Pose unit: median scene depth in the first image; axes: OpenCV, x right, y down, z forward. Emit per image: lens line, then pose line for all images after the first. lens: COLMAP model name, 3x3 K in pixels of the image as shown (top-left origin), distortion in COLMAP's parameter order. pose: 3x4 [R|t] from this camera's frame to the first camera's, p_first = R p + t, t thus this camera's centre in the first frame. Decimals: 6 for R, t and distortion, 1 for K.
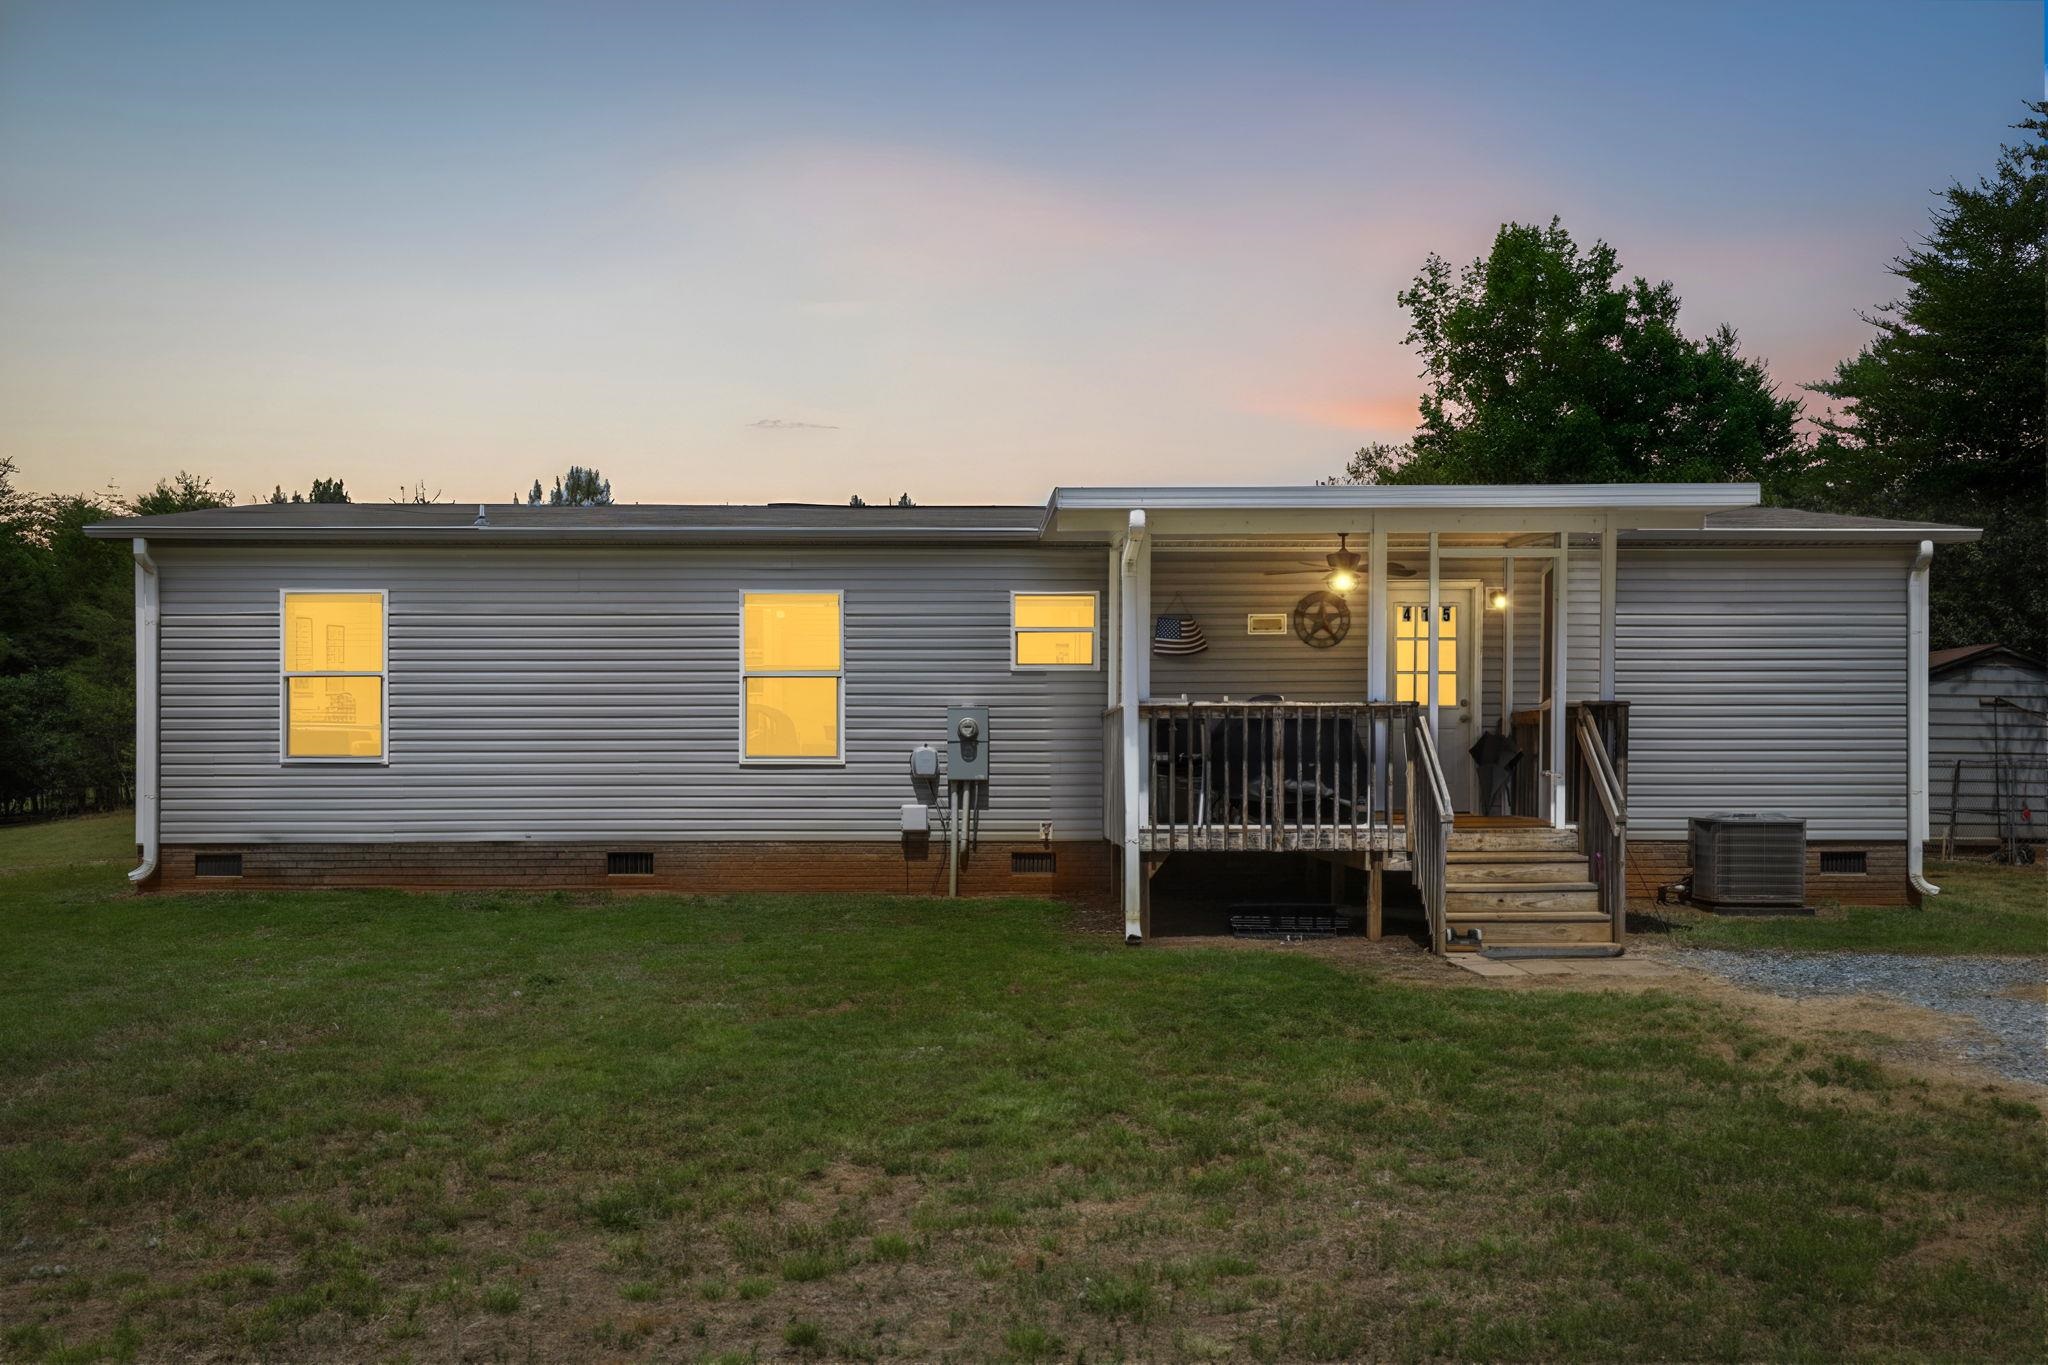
lens RADIAL K [[1966.1, 0, 1024.0], [0, 1966.1, 682.5], [0, 0, 1]] dist [0.012686, 0.009531]
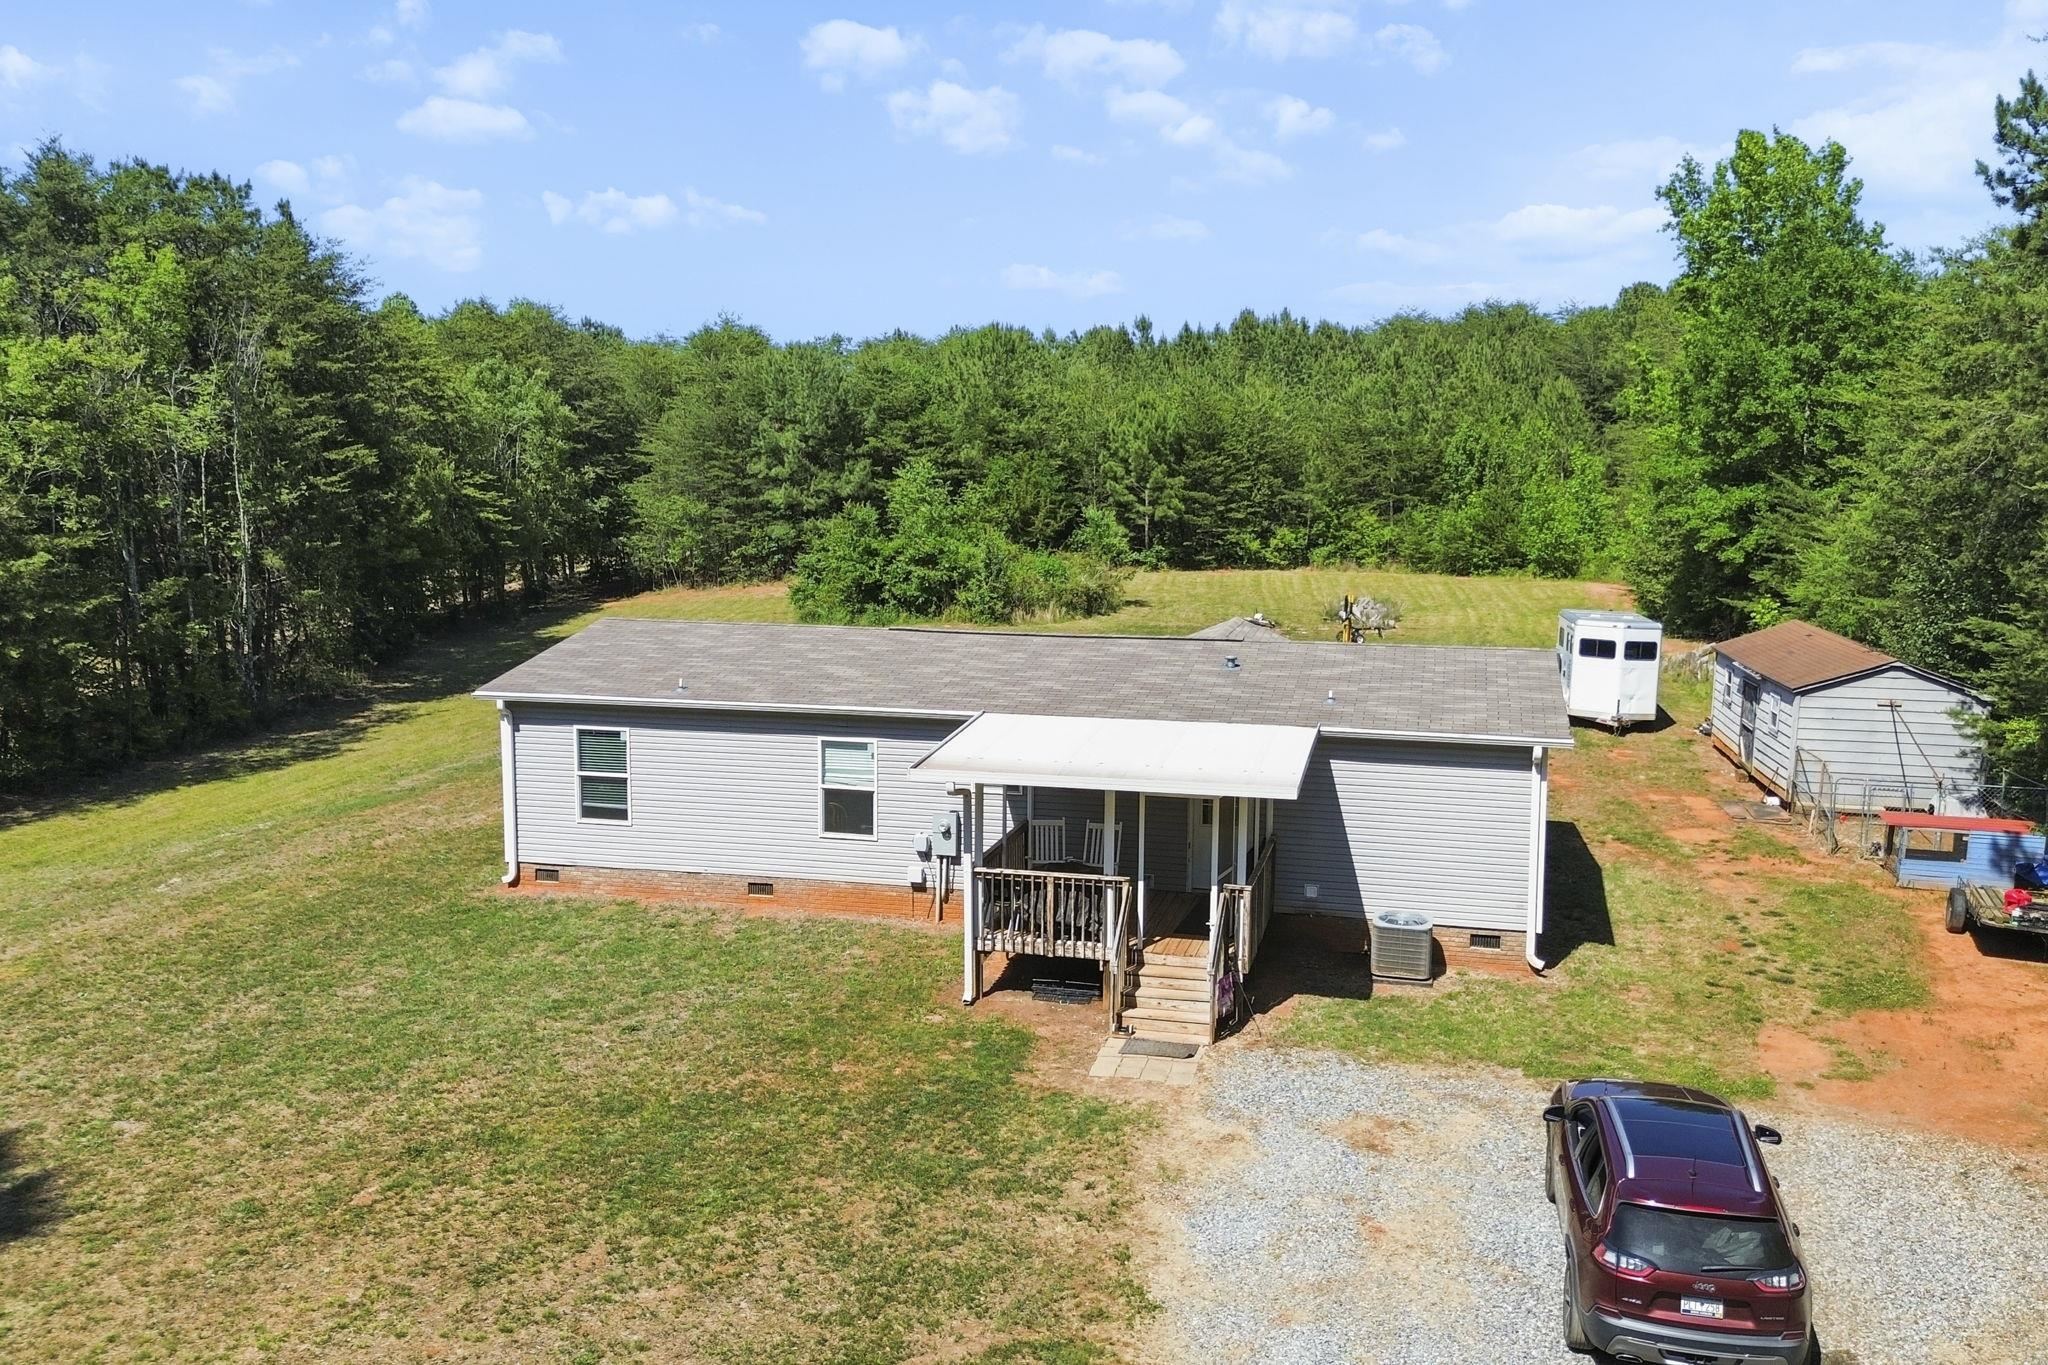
lens RADIAL K [[1698.7, 0, 1049.8], [0, 1698.7, 612.6], [0, 0, 1]] dist [0.043201, -0.014741]
pose [[0.968785, 0.032372, -0.245778, 0.410990], [0.001061, 0.990887, 0.134692, -0.353350], [0.247898, -0.130749, 0.959922, -0.351563]]
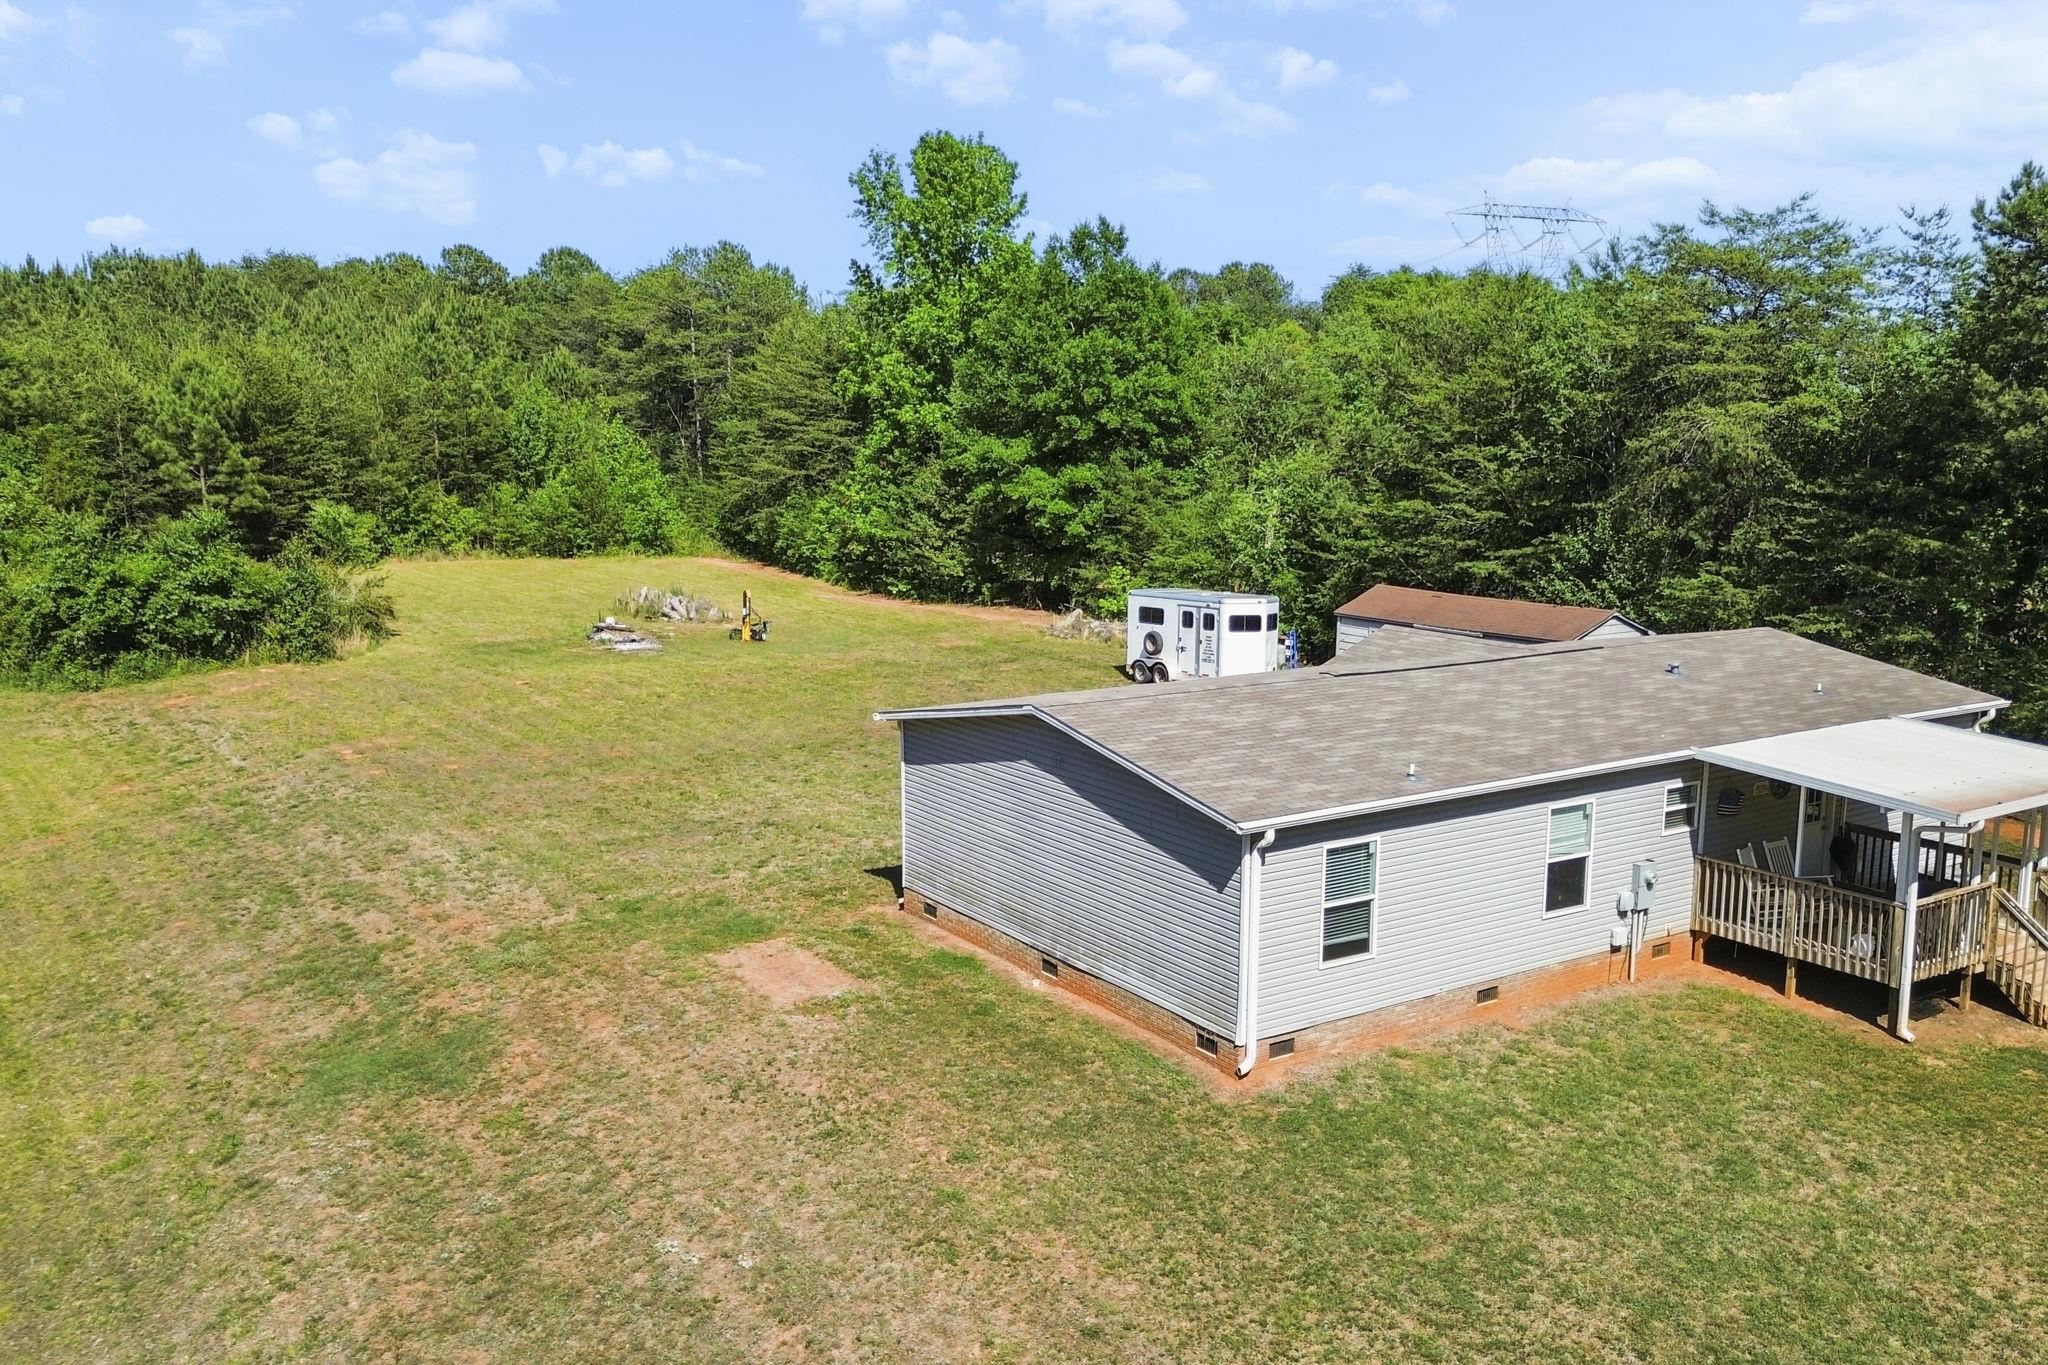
lens RADIAL K [[1698.7, 0, 1049.8], [0, 1698.7, 612.6], [0, 0, 1]] dist [0.043201, -0.014741]
pose [[0.841400, -0.051803, 0.537924, -1.158145], [-0.032859, 0.988649, 0.146605, -0.372007], [-0.539413, -0.141030, 0.830147, 0.148641]]
